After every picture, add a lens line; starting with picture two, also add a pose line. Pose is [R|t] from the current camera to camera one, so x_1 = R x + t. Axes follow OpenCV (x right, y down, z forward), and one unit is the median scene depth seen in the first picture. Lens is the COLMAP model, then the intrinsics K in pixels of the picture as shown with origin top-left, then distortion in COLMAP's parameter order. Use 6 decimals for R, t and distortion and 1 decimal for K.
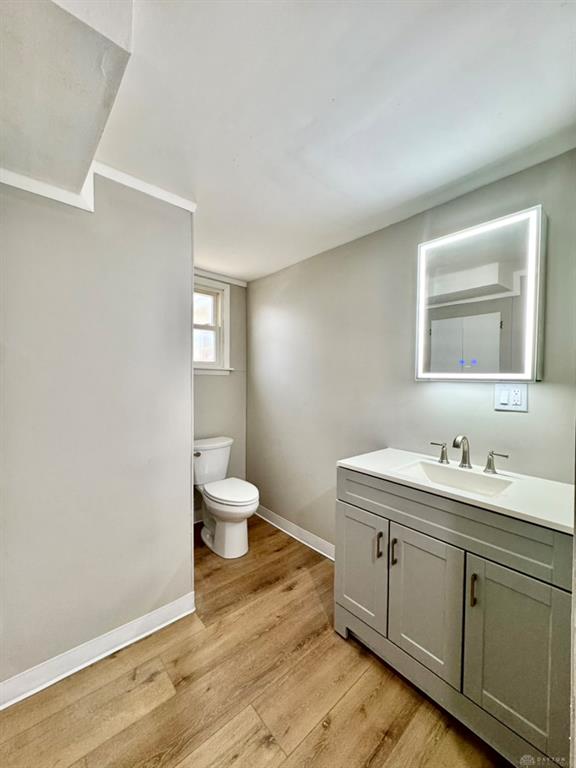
lens RADIAL K [[308.5, 0, 272.5], [0, 308.5, 386.1], [0, 0, 1]] dist [0.002274, 0.000499]
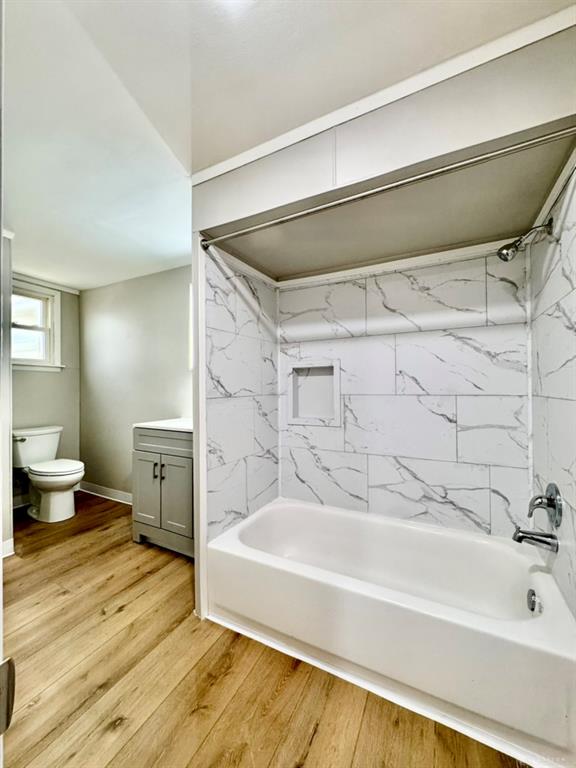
lens RADIAL K [[308.5, 0, 272.5], [0, 308.5, 386.1], [0, 0, 1]] dist [0.002274, 0.000499]
pose [[0.922020, -0.009465, 0.387027, 0.173252], [0.020531, 0.999490, -0.024469, 0.077462], [-0.386598, 0.030507, 0.921744, -0.424373]]
